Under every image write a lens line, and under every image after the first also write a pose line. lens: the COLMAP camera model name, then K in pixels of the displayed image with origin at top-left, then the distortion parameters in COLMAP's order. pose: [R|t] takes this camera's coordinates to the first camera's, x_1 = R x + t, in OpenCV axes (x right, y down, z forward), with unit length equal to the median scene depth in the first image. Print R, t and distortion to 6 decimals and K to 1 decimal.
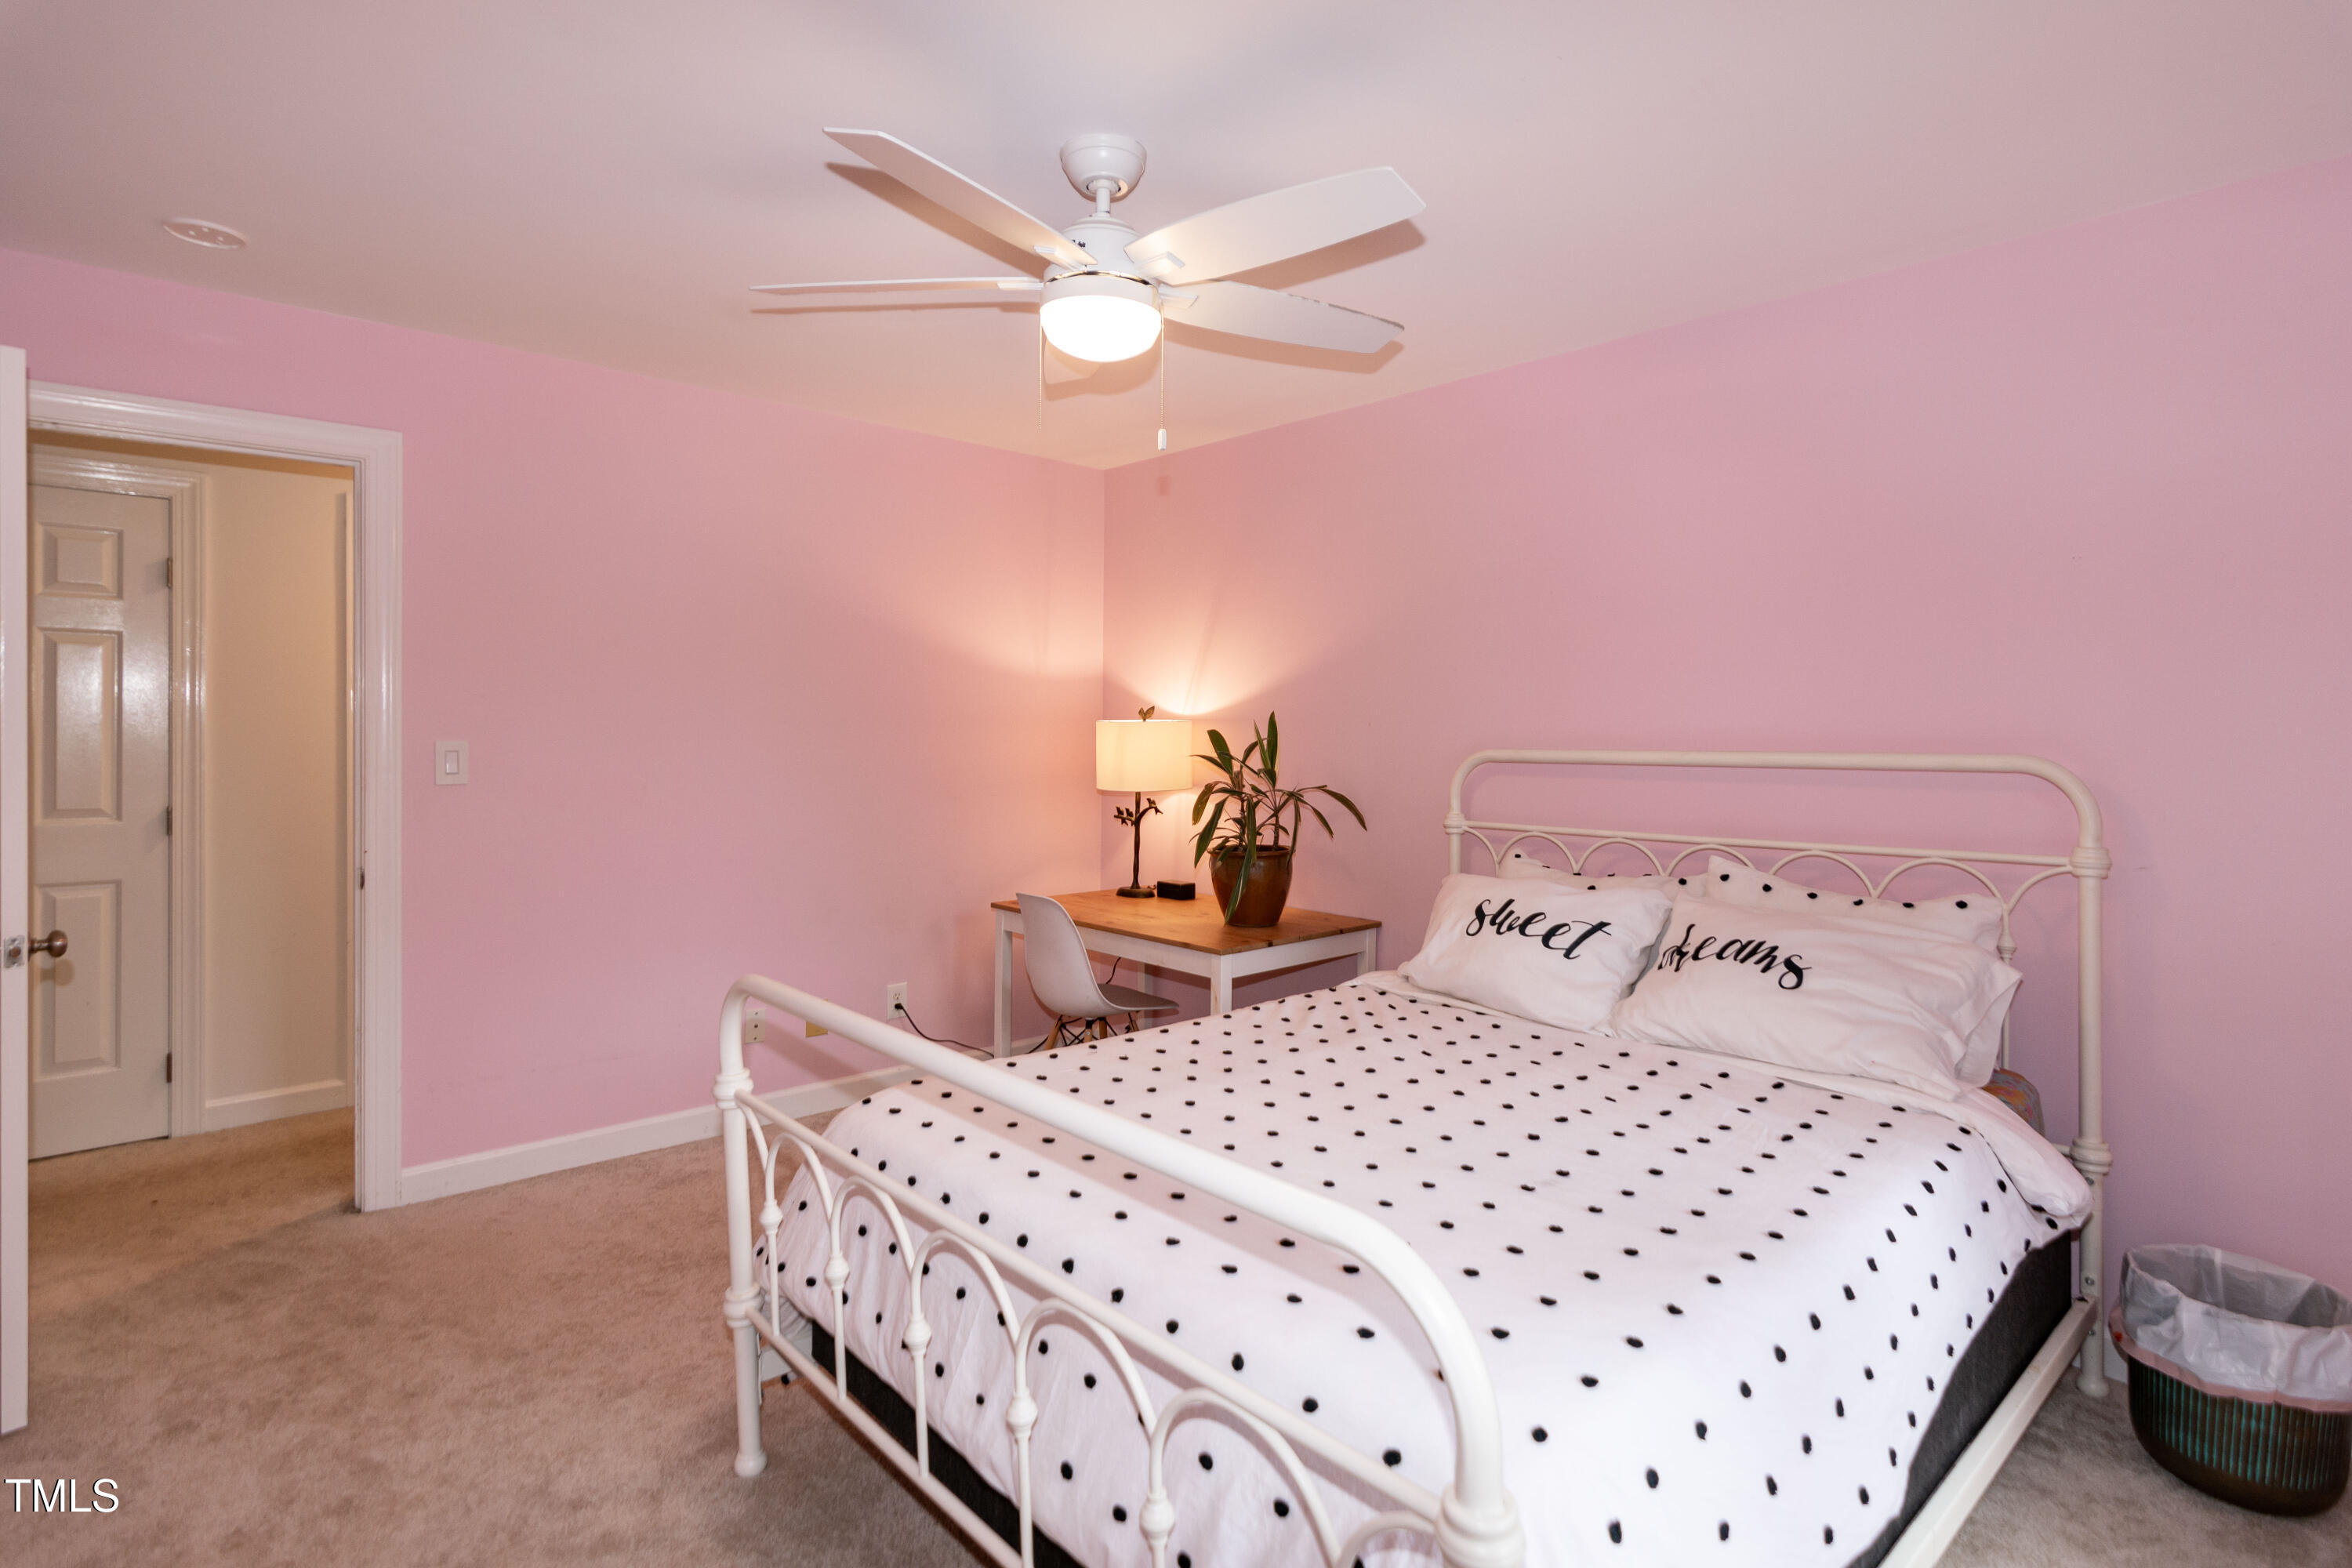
lens RADIAL K [[1192.0, 0, 1176.0], [0, 1192.0, 784.0], [0, 0, 1]] dist [-0.001572, -0.000385]
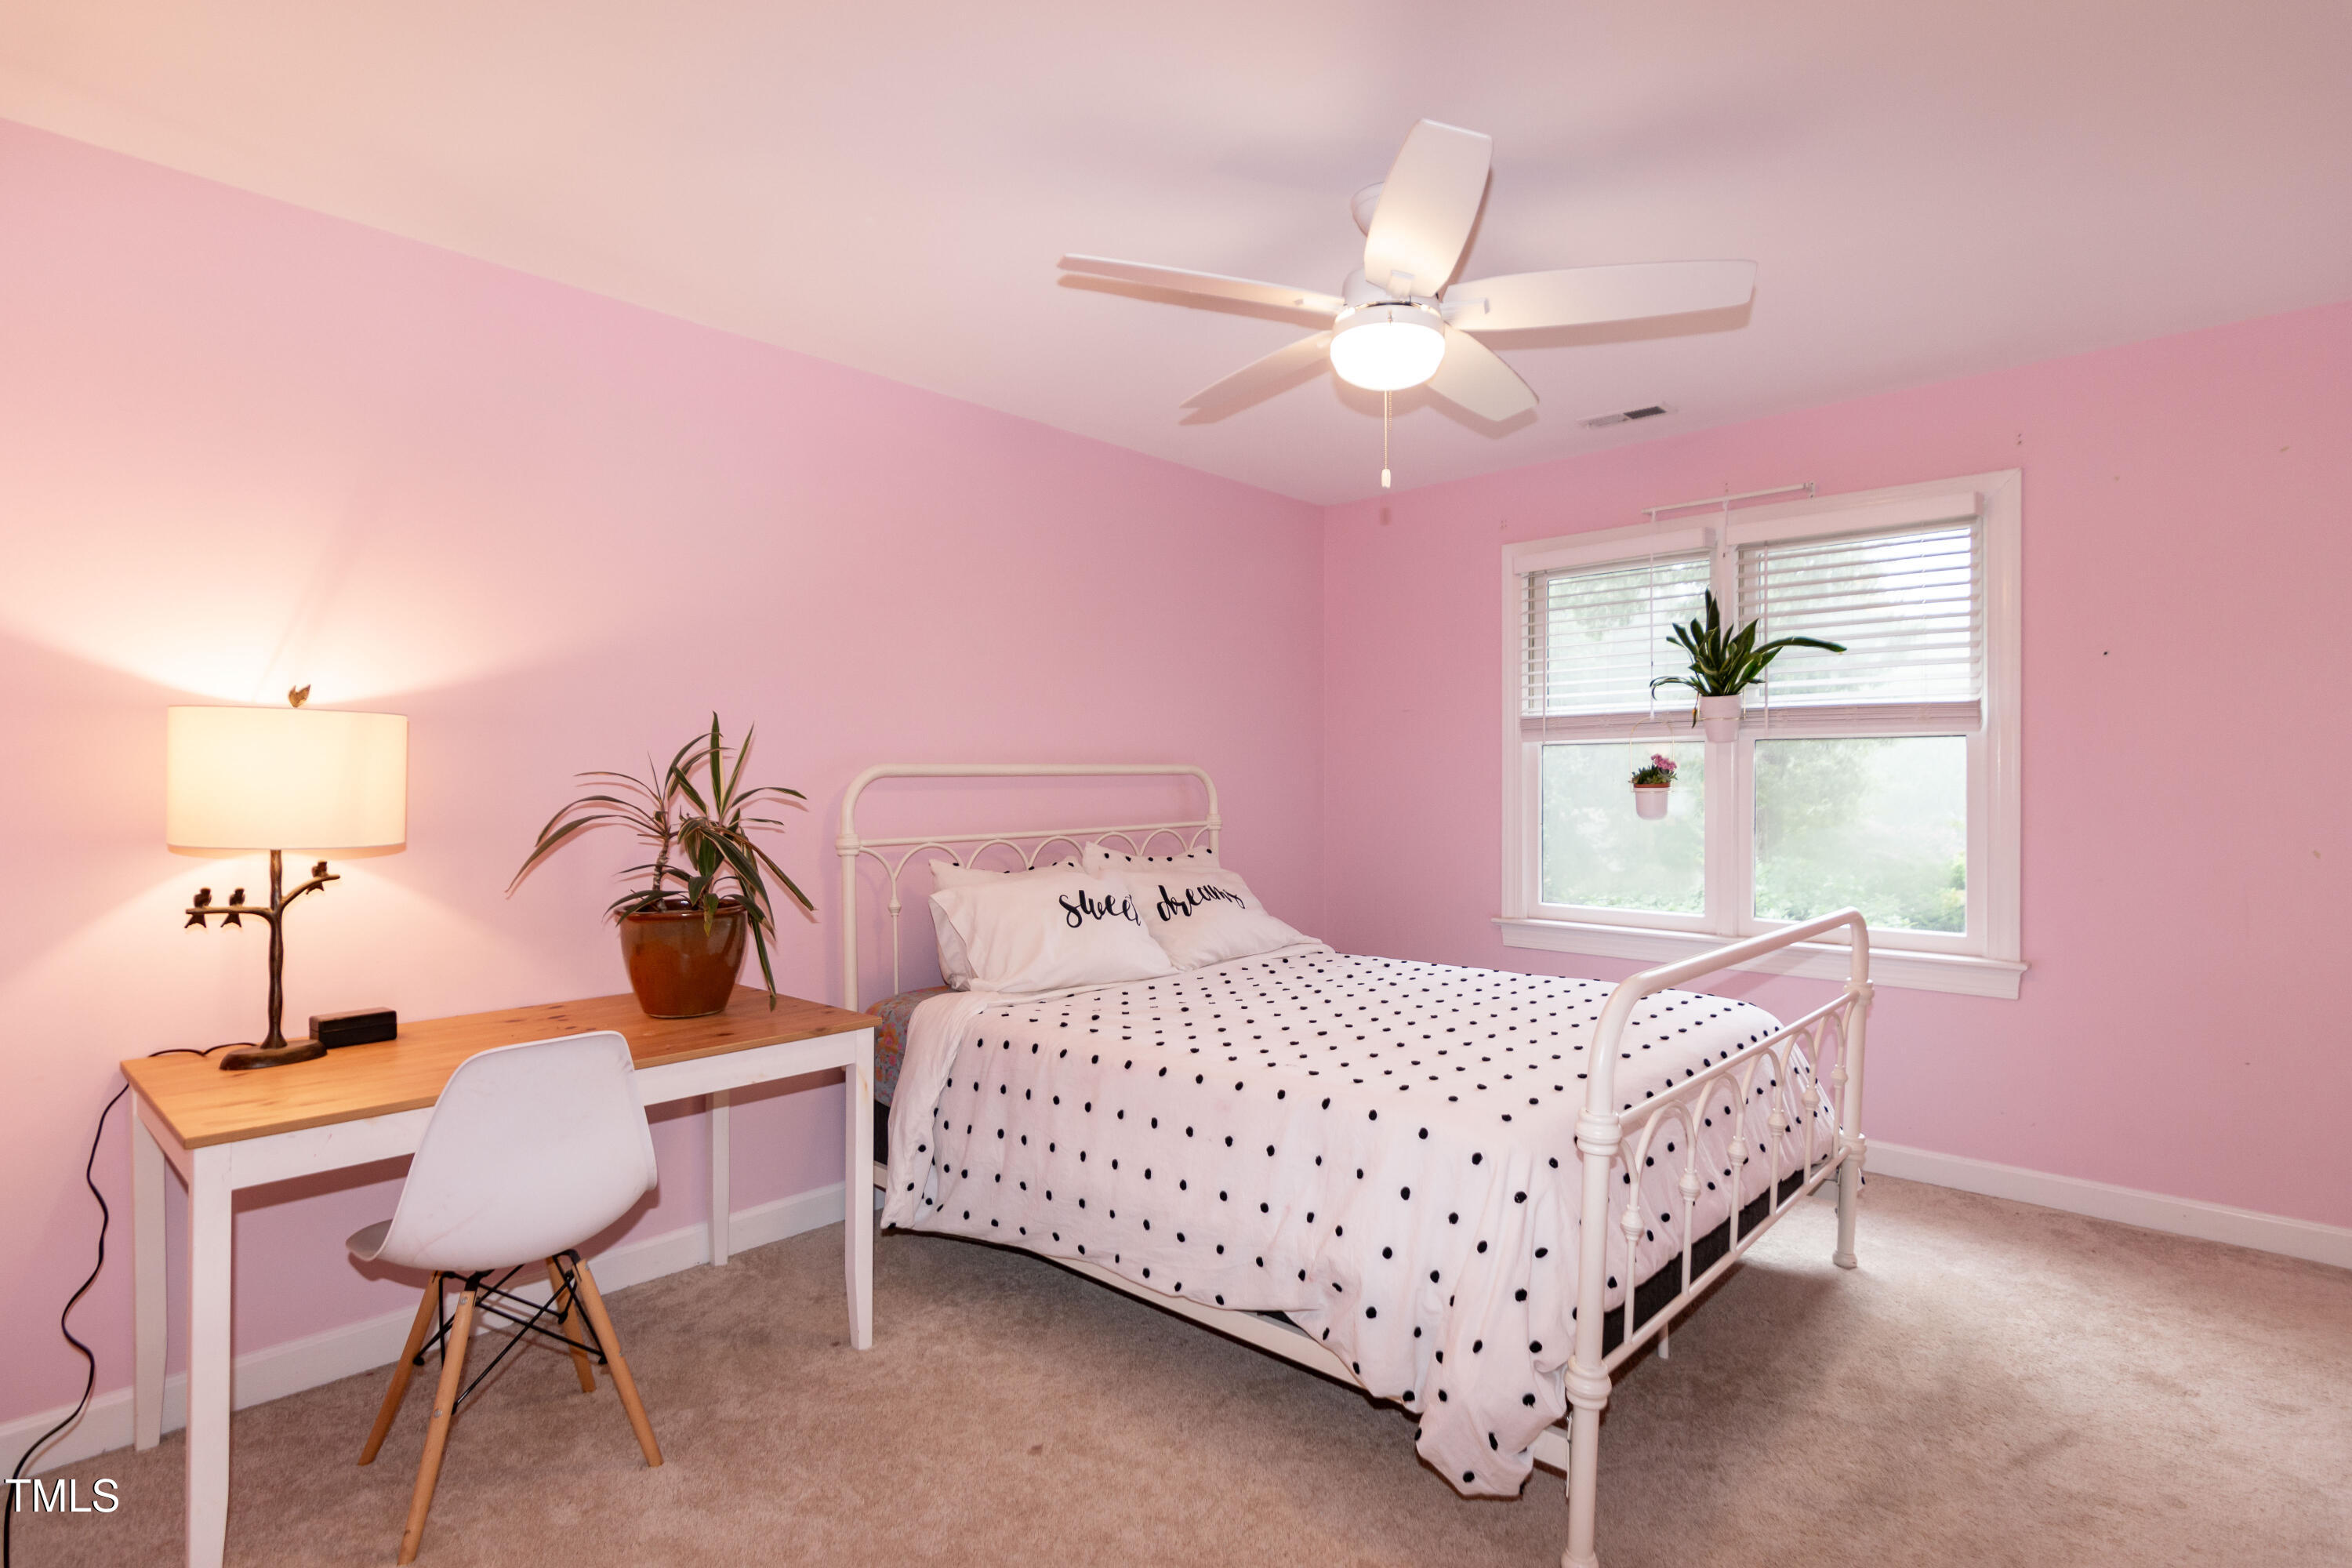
lens RADIAL K [[1192.0, 0, 1176.0], [0, 1192.0, 784.0], [0, 0, 1]] dist [-0.001572, -0.000385]
pose [[-0.089832, -0.010154, 0.995905, -0.727836], [0.050001, 0.998641, 0.014692, -0.014625], [-0.994701, 0.051116, -0.089202, 0.843996]]
